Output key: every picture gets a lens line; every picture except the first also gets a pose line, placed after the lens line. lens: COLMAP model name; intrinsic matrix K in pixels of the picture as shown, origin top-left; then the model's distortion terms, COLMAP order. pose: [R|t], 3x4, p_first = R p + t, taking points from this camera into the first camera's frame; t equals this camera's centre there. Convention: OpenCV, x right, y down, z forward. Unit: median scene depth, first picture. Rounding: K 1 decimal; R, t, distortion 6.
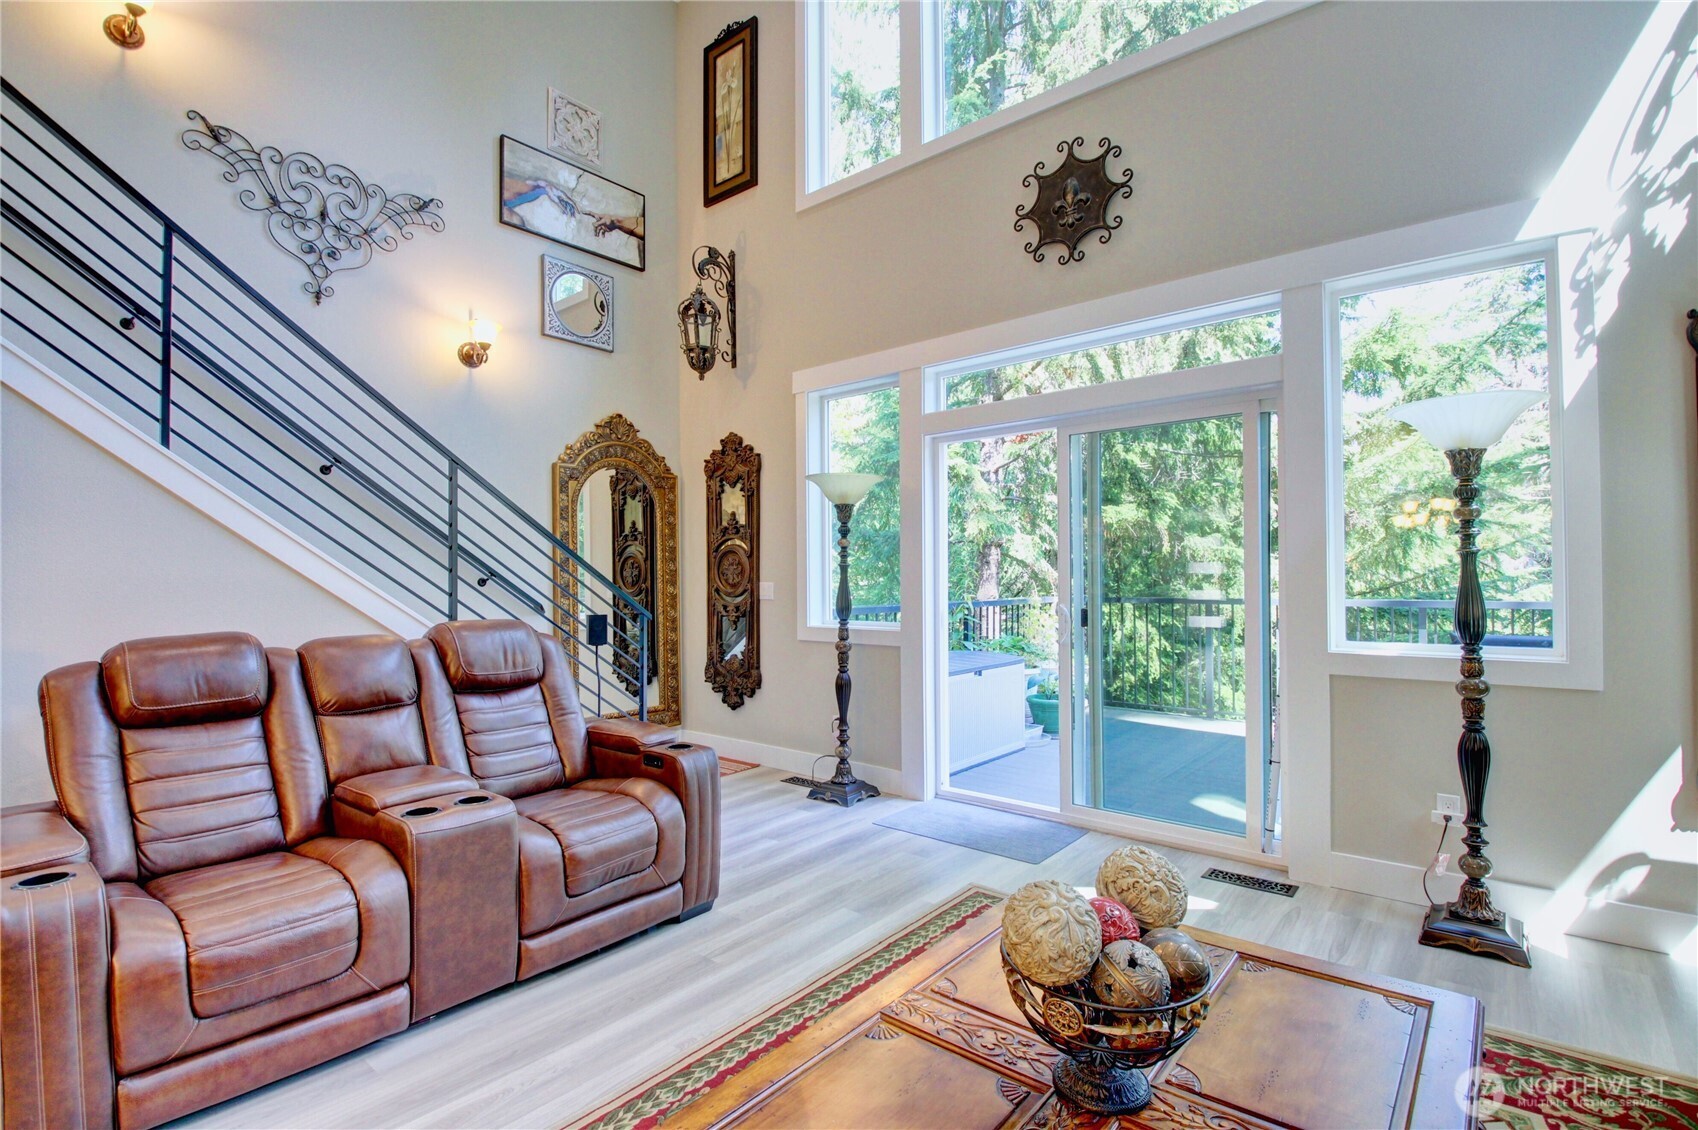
lens RADIAL K [[795.7, 0, 848.8], [0, 795.7, 572.9], [0, 0, 1]] dist [-0.000633, -0.001000]
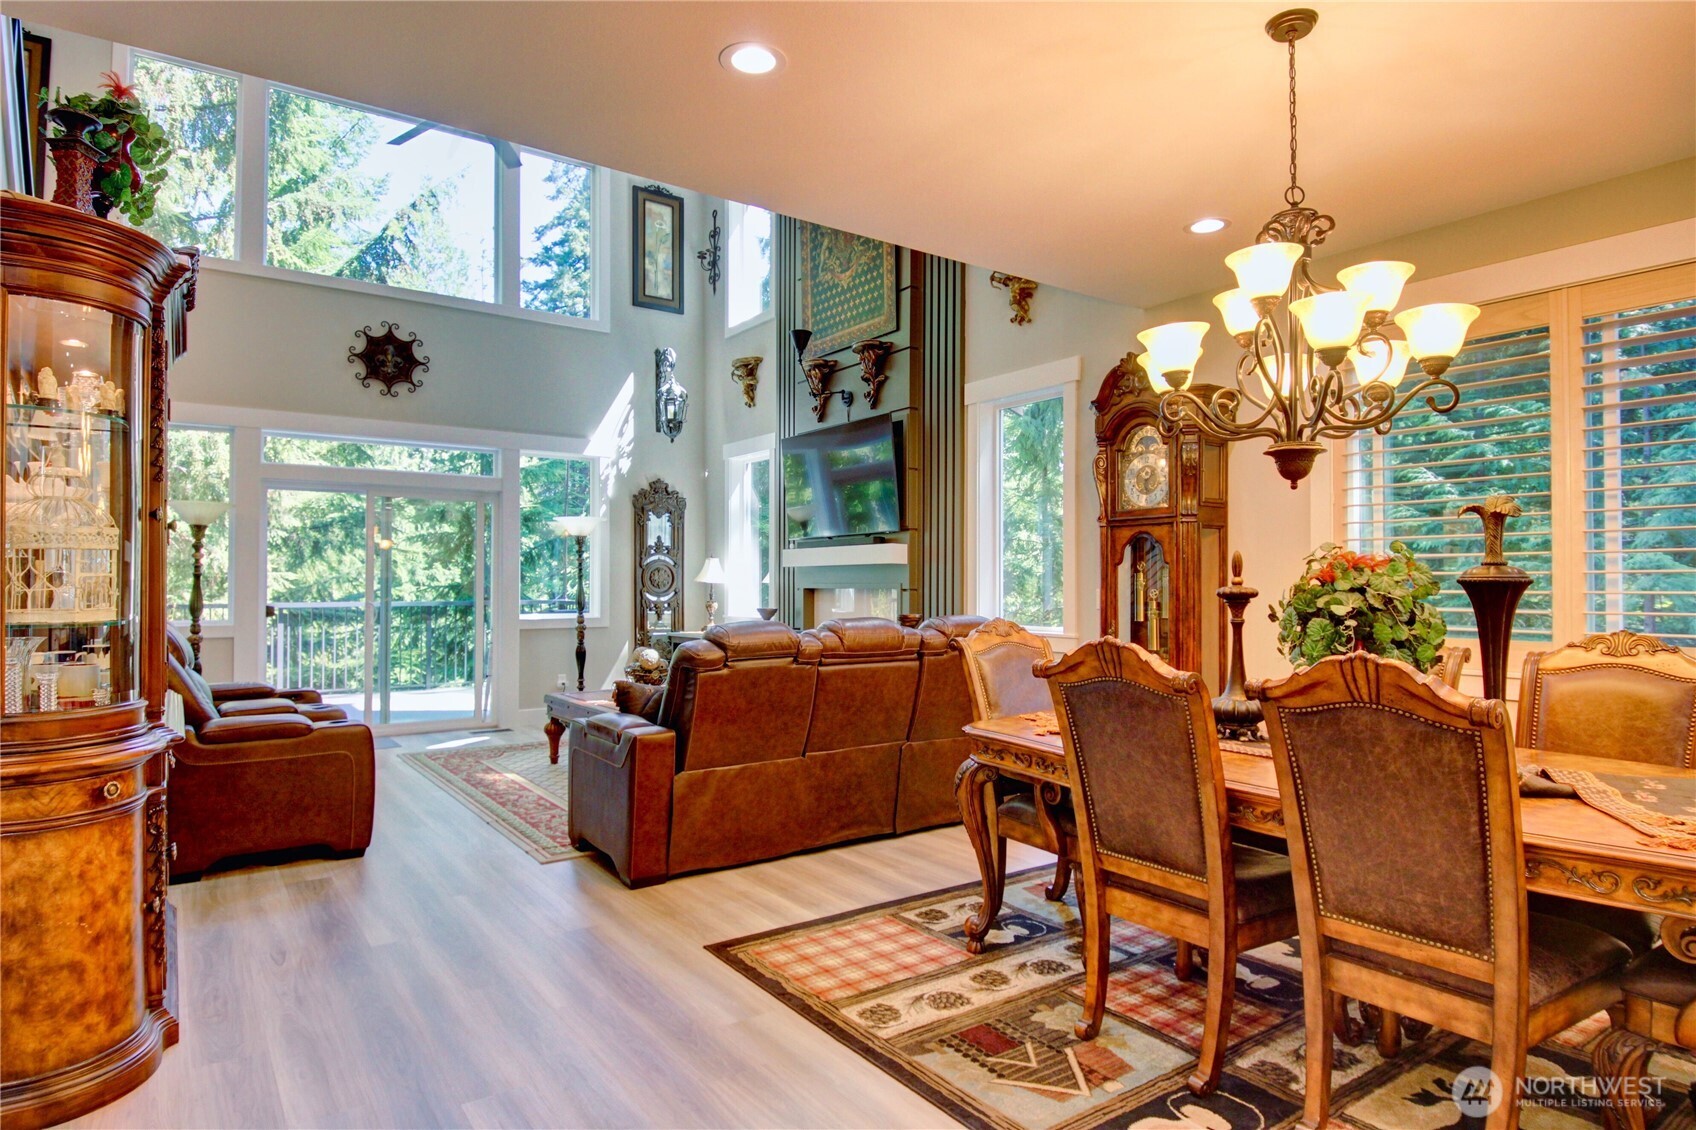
lens RADIAL K [[950.9, 0, 847.1], [0, 950.9, 571.4], [0, 0, 1]] dist [0.000077, 0.000018]
pose [[0.254503, 0.020312, 0.966859, -0.844126], [-0.006713, 0.999792, -0.019237, 0.005759], [-0.967049, -0.001595, 0.254587, -0.264314]]
